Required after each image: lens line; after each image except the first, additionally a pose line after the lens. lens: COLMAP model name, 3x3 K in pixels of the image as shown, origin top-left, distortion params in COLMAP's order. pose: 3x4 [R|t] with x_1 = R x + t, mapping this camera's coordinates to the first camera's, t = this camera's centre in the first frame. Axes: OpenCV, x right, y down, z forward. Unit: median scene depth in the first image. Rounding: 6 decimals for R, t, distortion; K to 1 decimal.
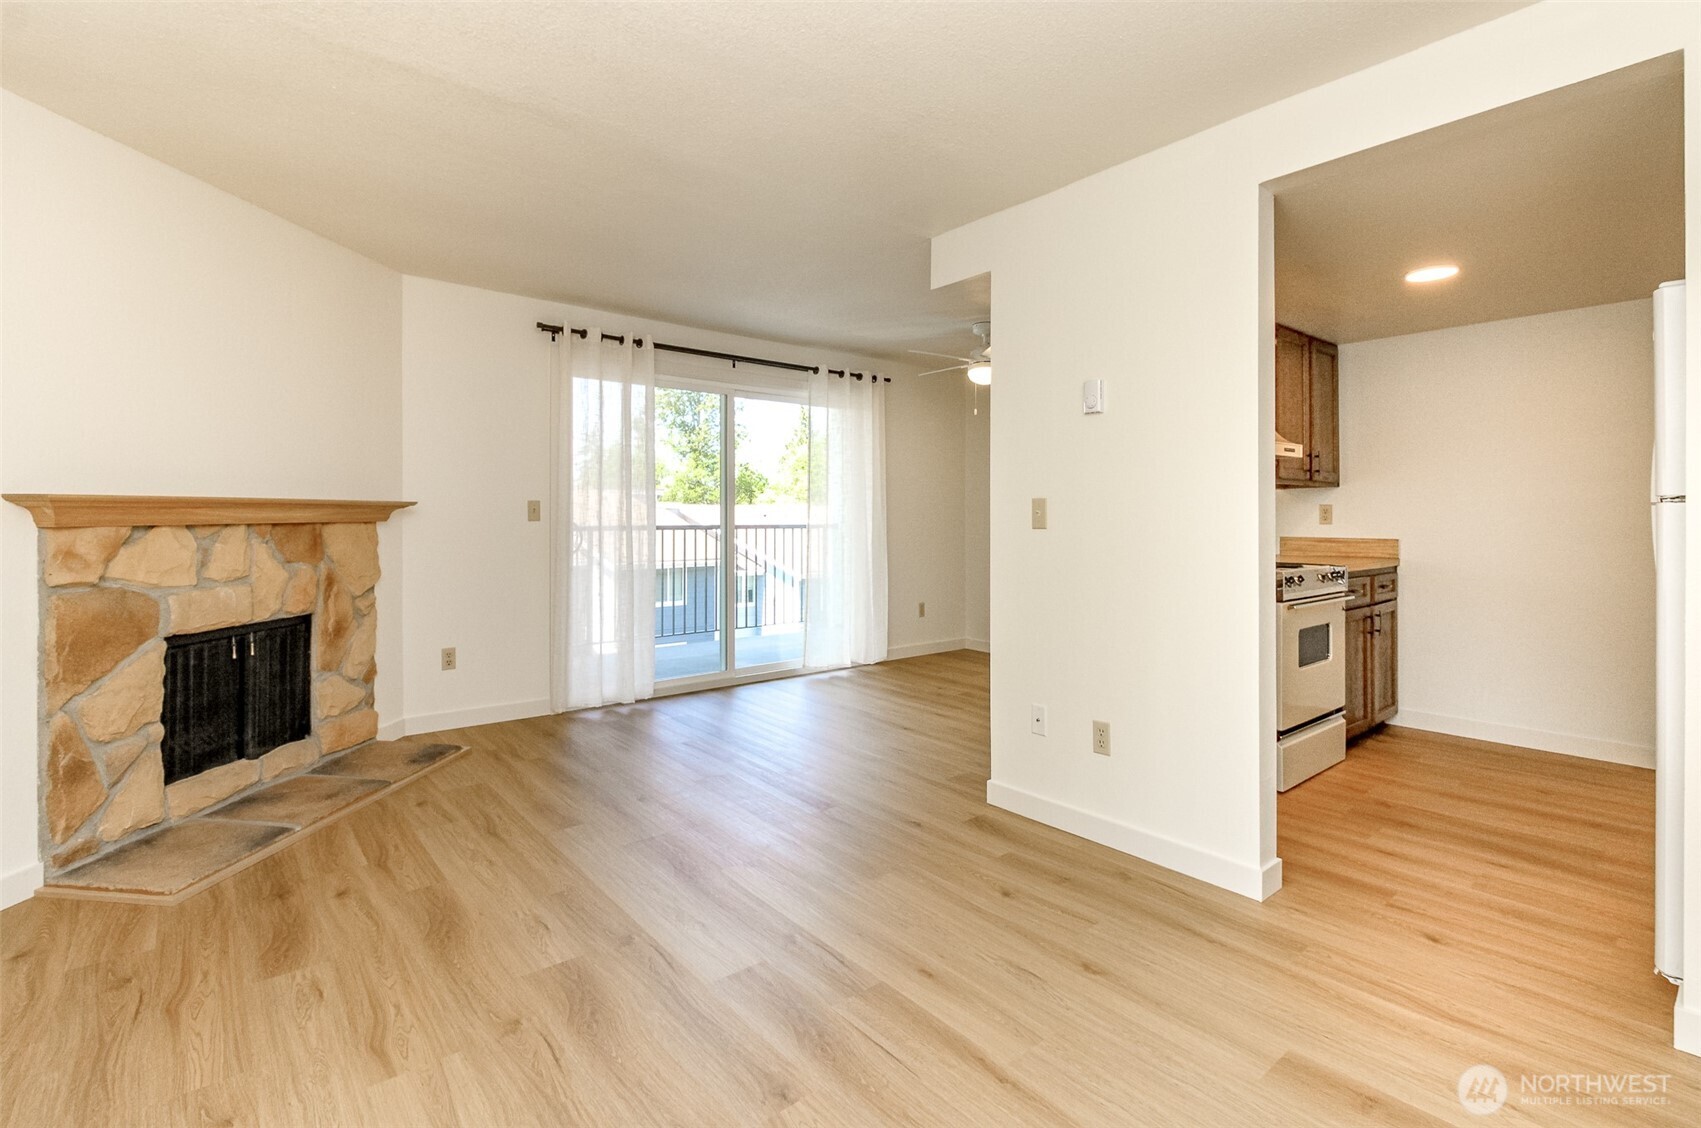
lens RADIAL K [[833.6, 0, 849.2], [0, 833.6, 511.5], [0, 0, 1]] dist [0.000548, -0.000262]
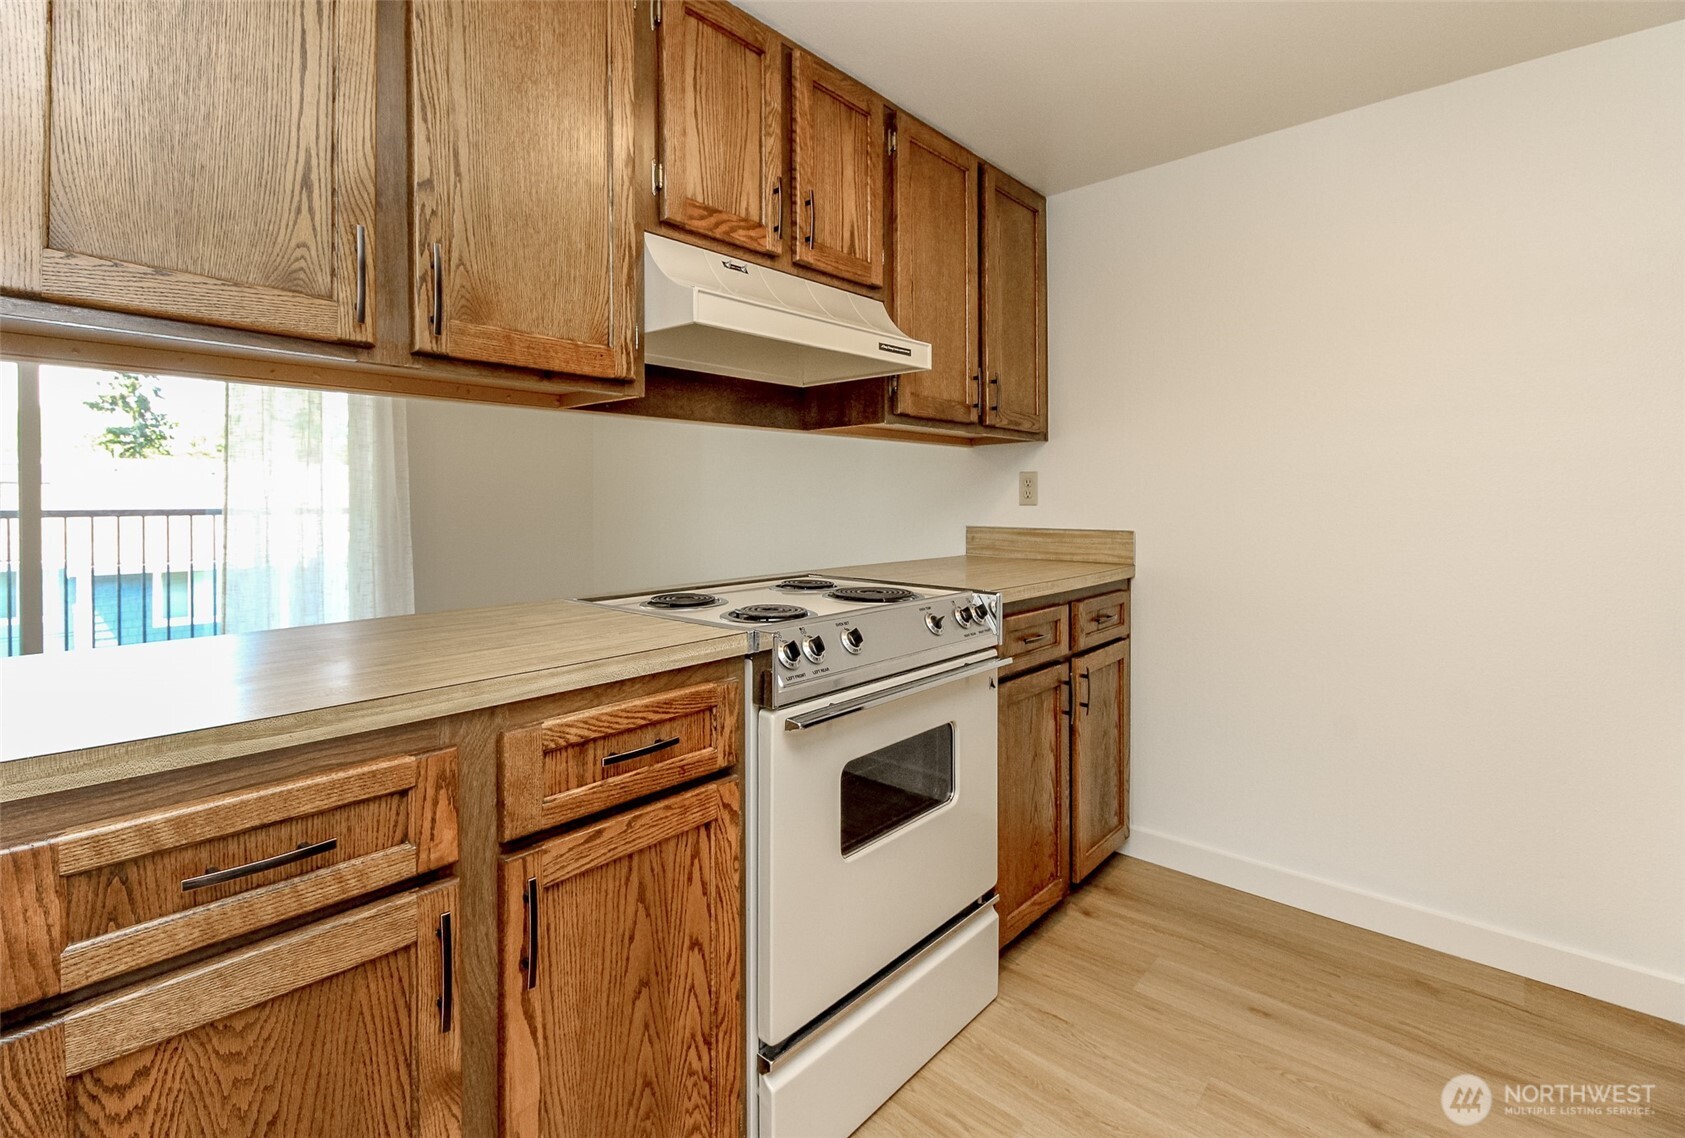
lens RADIAL K [[805.2, 0, 792.5], [0, 805.2, 509.1], [0, 0, 1]] dist [0.028663, -0.012919]
pose [[0.993926, -0.004534, 0.109957, 0.385715], [0.002272, 0.999783, 0.020696, 0.007147], [-0.110027, -0.020320, 0.993721, 0.501573]]
